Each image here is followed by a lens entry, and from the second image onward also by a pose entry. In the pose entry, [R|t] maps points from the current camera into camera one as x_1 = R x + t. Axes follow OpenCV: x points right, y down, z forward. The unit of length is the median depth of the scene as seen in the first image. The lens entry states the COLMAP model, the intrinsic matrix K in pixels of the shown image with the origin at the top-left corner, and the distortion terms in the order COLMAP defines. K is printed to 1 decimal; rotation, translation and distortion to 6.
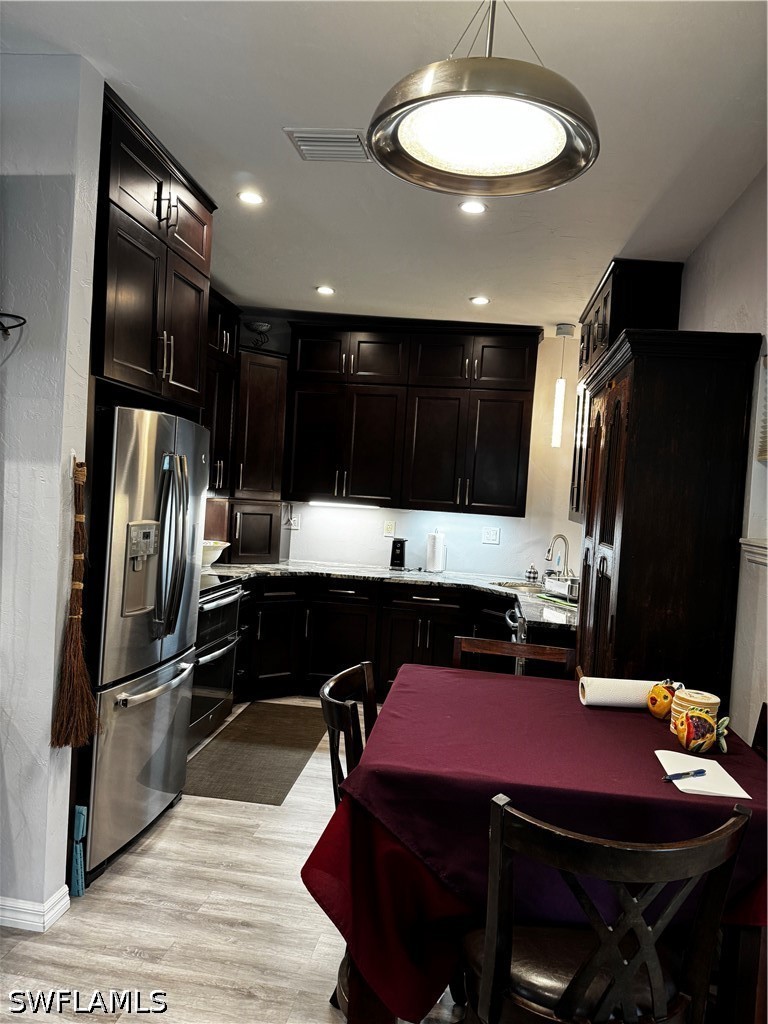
lens RADIAL K [[716.9, 0, 387.4], [0, 716.9, 518.1], [0, 0, 1]] dist [0.064819, -0.085021]
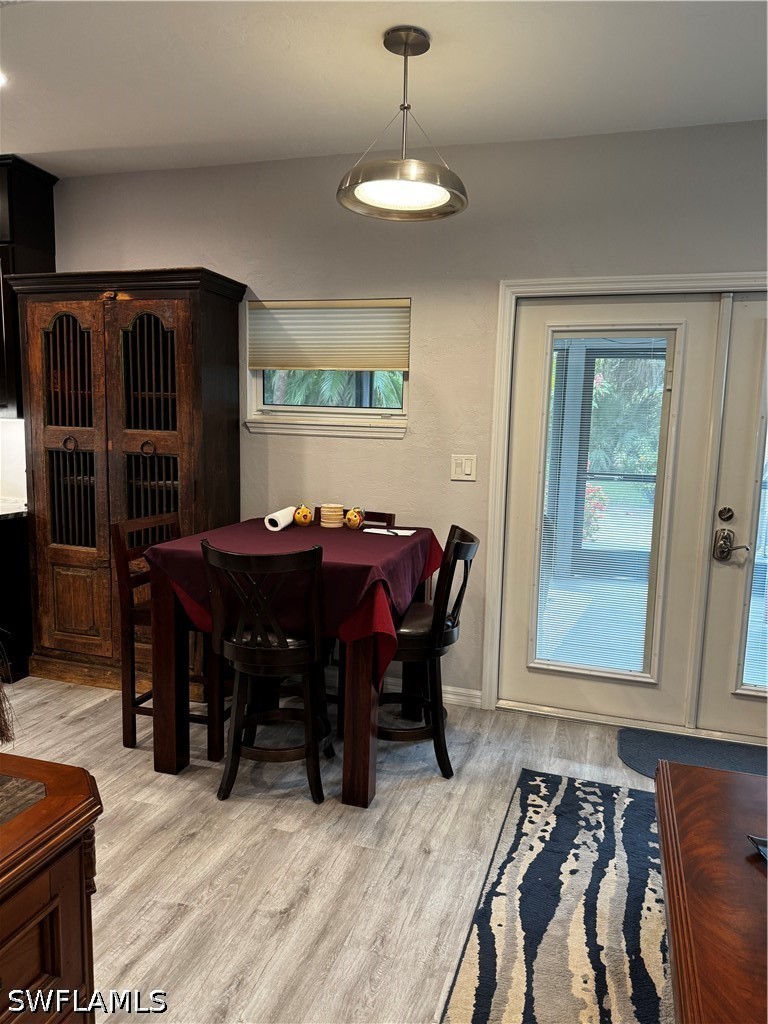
lens RADIAL K [[716.9, 0, 382.3], [0, 716.9, 515.8], [0, 0, 1]] dist [0.064819, -0.085021]
pose [[0.161339, -0.189906, 0.968455, -0.583013], [0.020448, 0.981744, 0.189106, -0.031454], [-0.986687, -0.010707, 0.162277, 0.253945]]
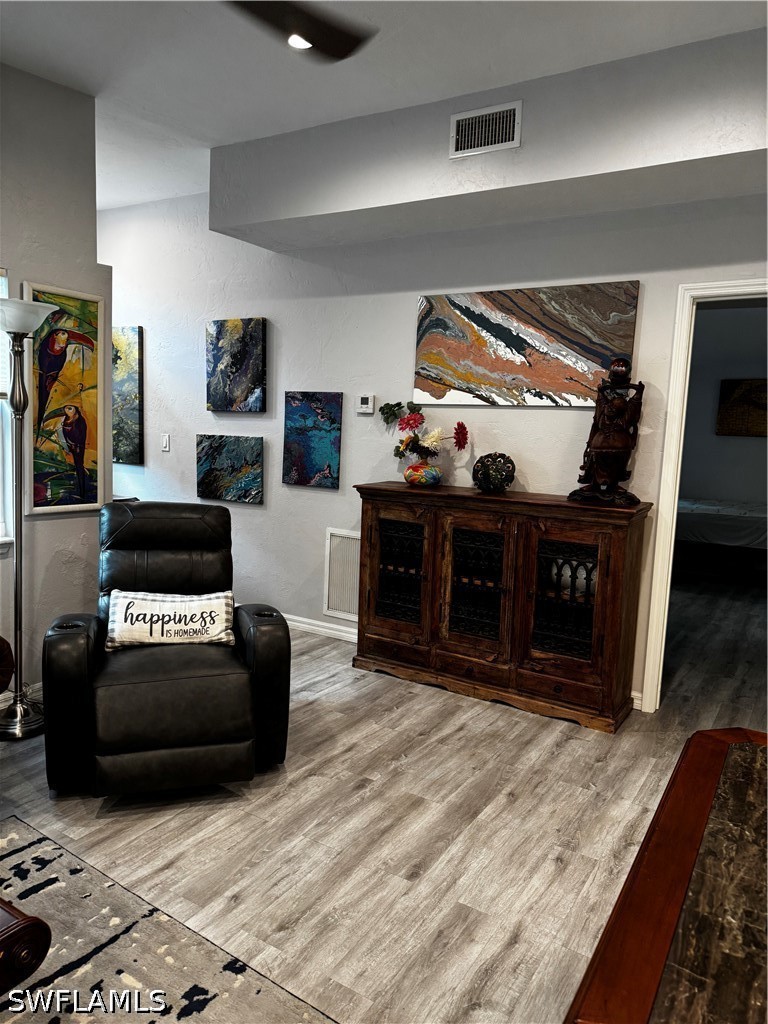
lens RADIAL K [[716.9, 0, 381.0], [0, 716.9, 510.1], [0, 0, 1]] dist [0.064819, -0.085021]
pose [[-0.394229, 0.029955, -0.918524, -0.228267], [-0.091558, 0.993216, 0.071688, -0.011157], [0.914440, 0.112360, -0.388812, 0.434817]]
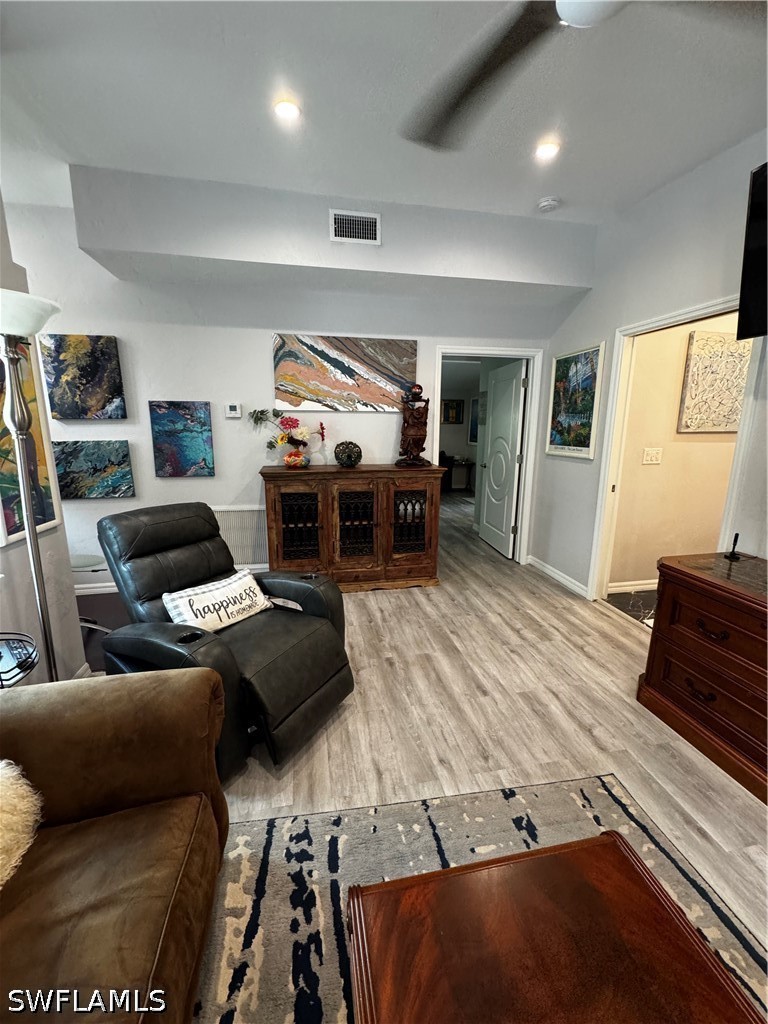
lens RADIAL K [[409.2, 0, 384.5], [0, 409.2, 509.0], [0, 0, 1]] dist [-0.004504, 0.001117]
pose [[0.340548, 0.129827, -0.931221, -0.301046], [-0.011763, 0.990932, 0.133849, -0.008083], [0.940154, -0.034628, 0.338987, 0.034760]]
